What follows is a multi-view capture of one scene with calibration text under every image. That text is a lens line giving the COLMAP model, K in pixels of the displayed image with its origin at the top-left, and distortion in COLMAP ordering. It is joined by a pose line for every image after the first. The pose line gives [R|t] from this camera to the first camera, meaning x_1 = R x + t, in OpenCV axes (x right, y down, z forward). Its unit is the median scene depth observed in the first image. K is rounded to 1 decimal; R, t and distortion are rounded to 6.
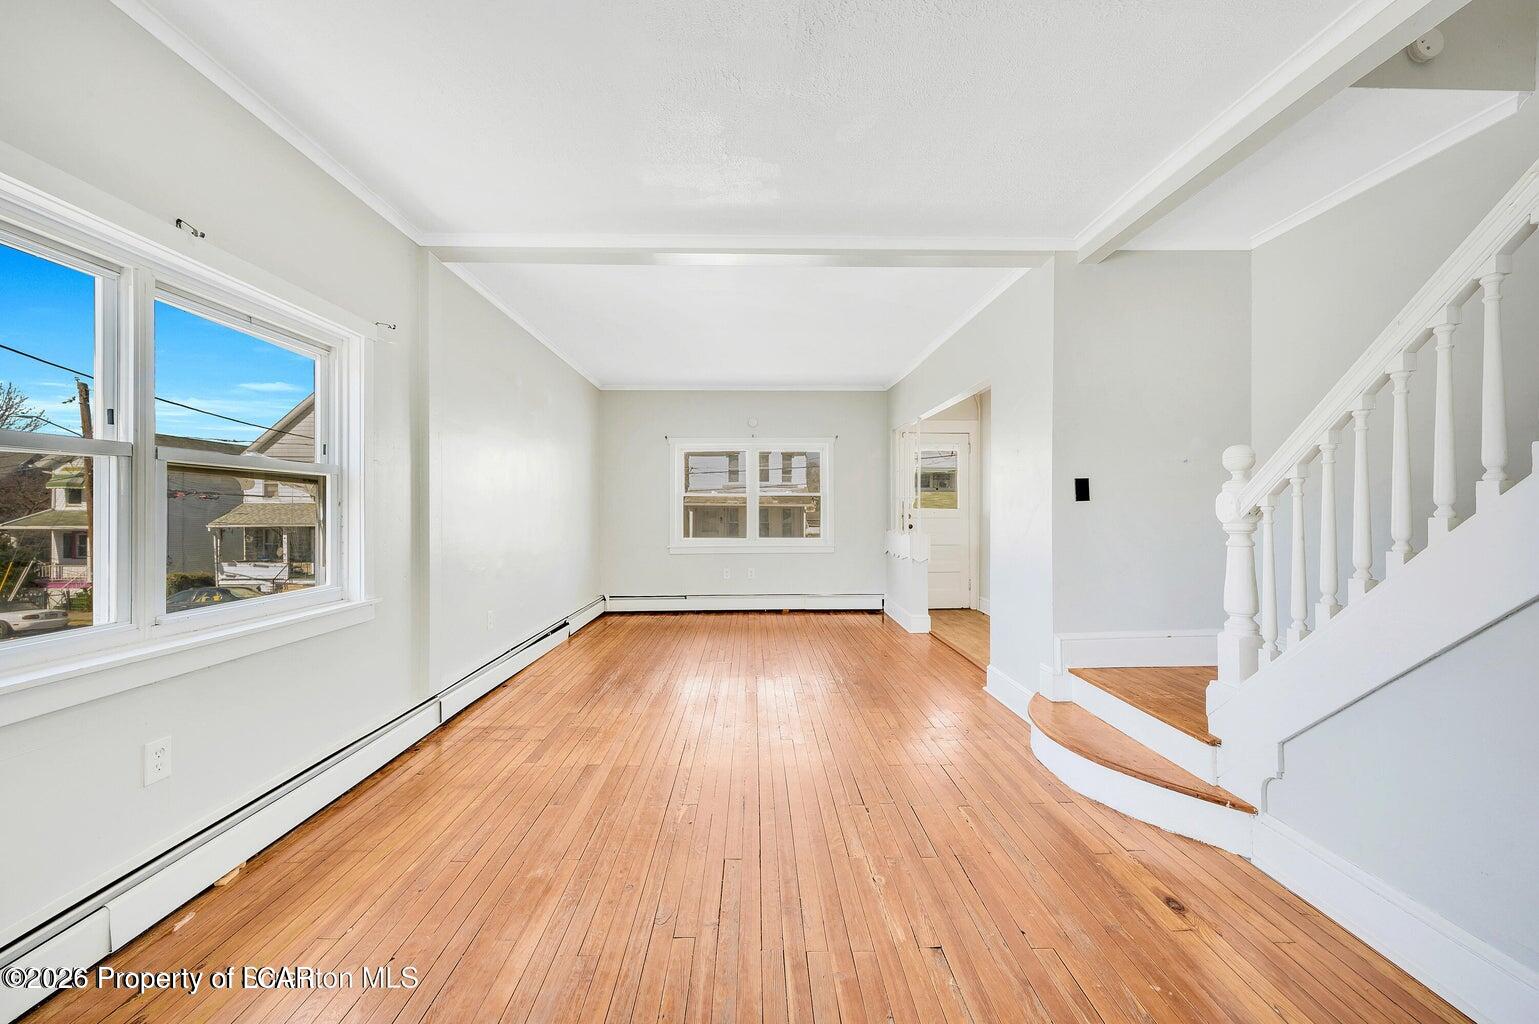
lens RADIAL K [[758.4, 0, 769.5], [0, 758.4, 512.0], [0, 0, 1]] dist [-0.000536, -0.000091]
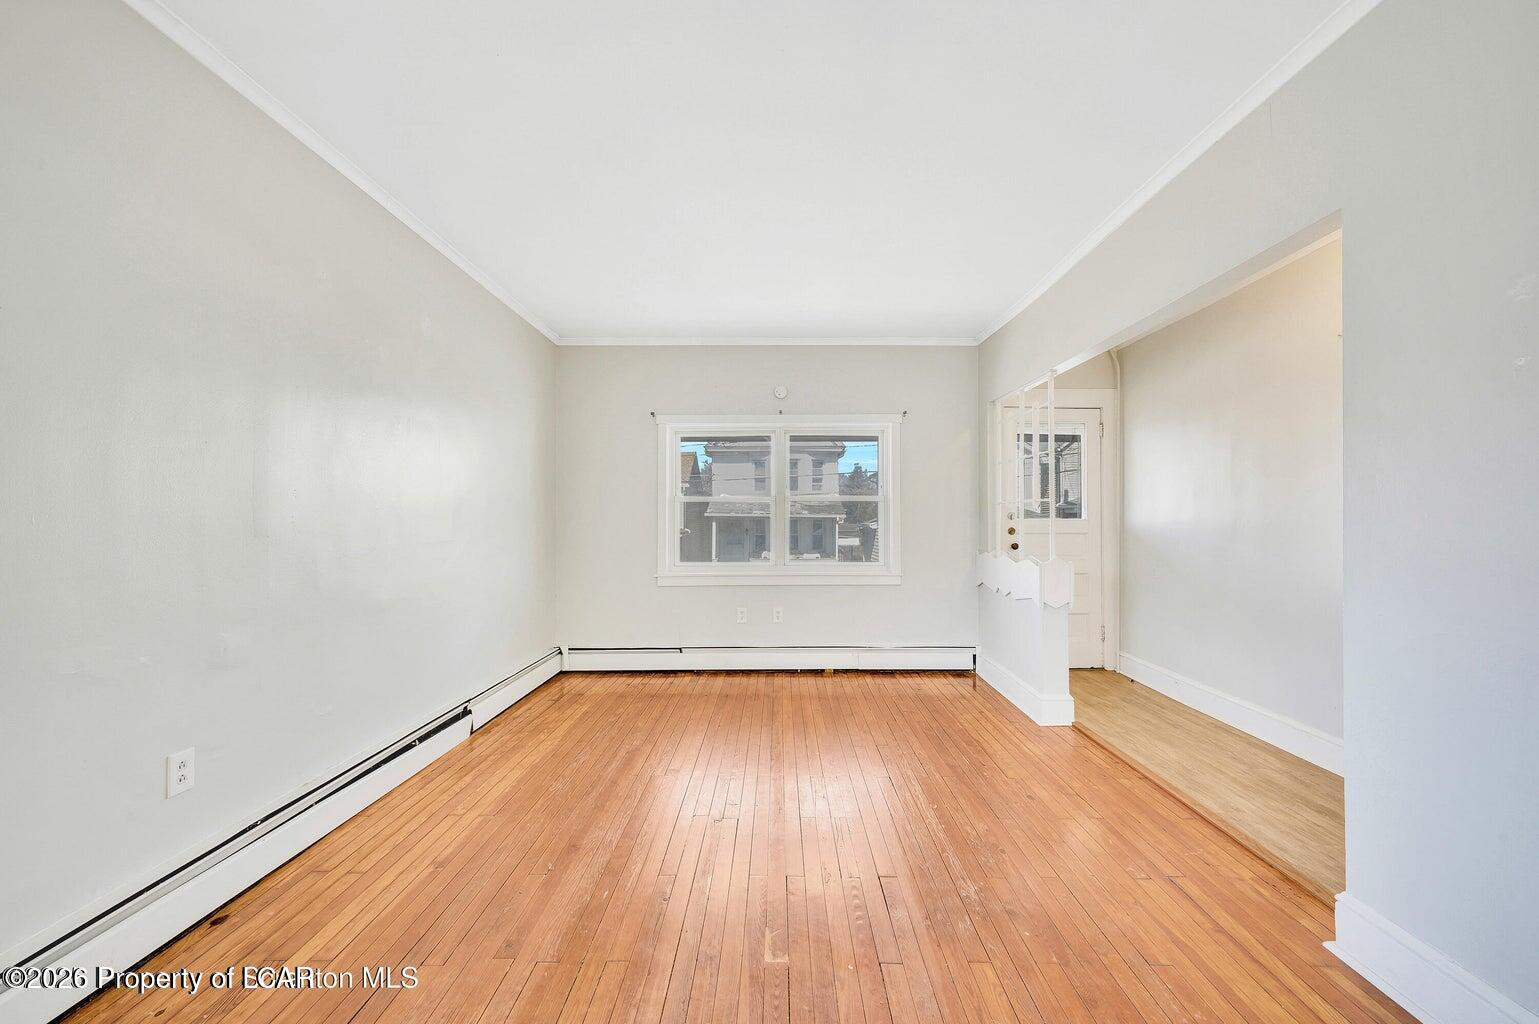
lens RADIAL K [[758.4, 0, 769.5], [0, 758.4, 512.0], [0, 0, 1]] dist [-0.000536, -0.000091]
pose [[0.999326, 0.001407, -0.036680, -0.007039], [-0.001935, 0.999895, -0.014376, -0.001106], [0.036656, 0.014437, 0.999224, 0.324877]]
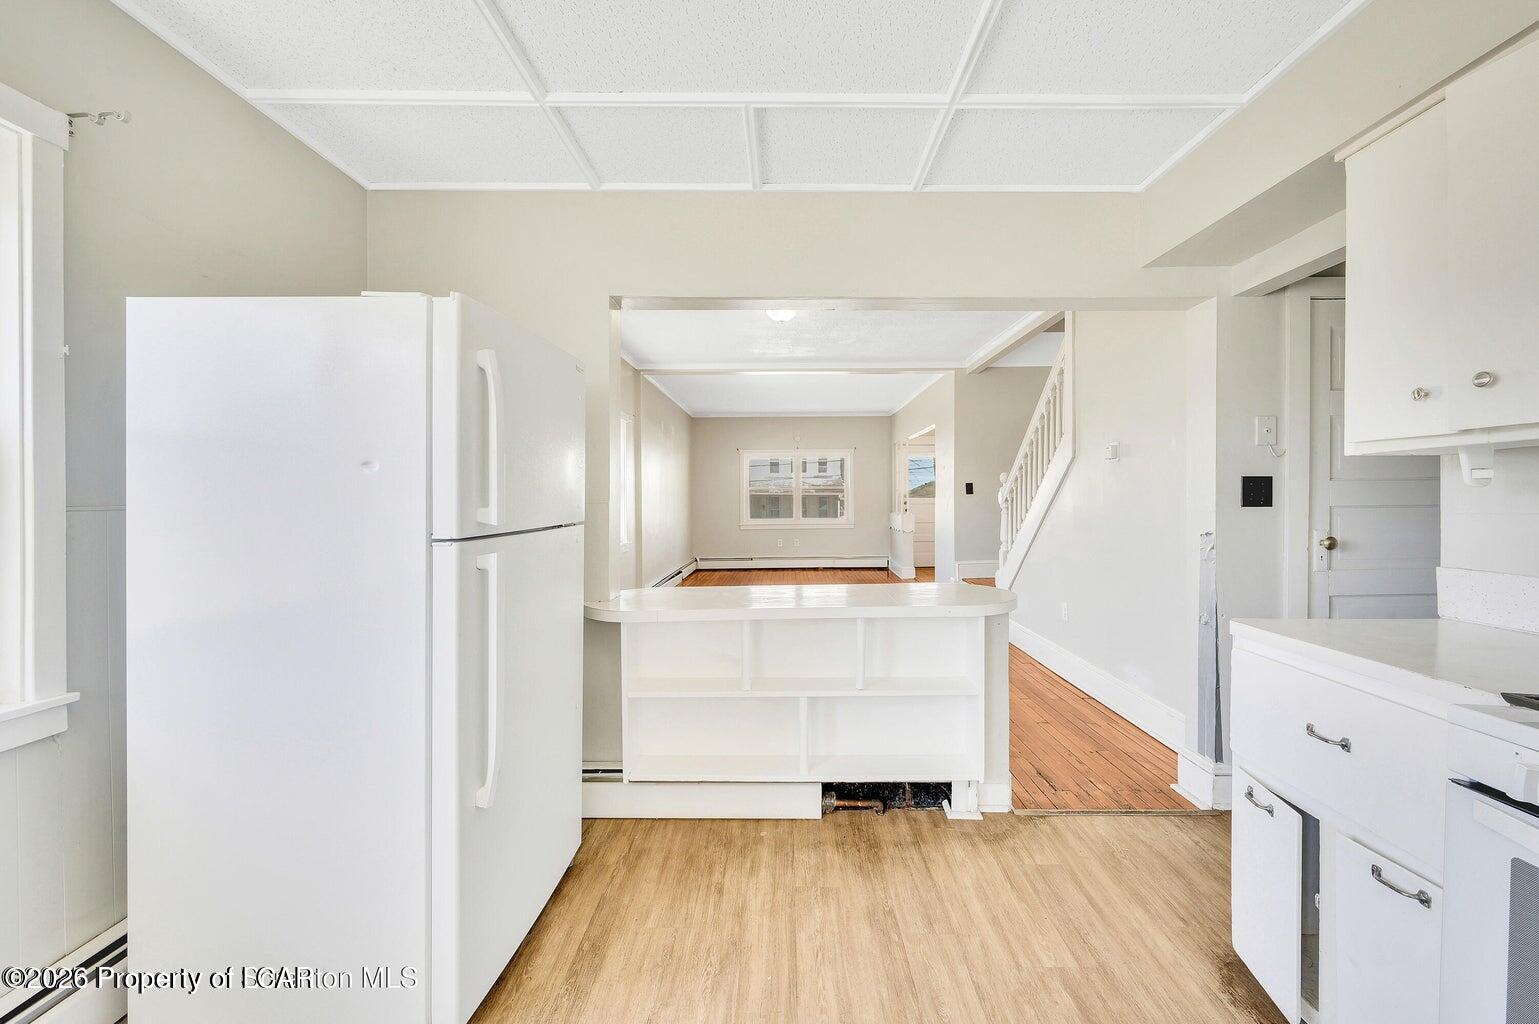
lens RADIAL K [[741.9, 0, 798.0], [0, 741.9, 502.3], [0, 0, 1]] dist [0.003433, 0.000785]
pose [[0.999921, -0.004493, -0.011742, -0.004920], [0.004533, 0.999984, 0.003309, -0.001121], [0.011727, -0.003362, 0.999926, -0.421671]]
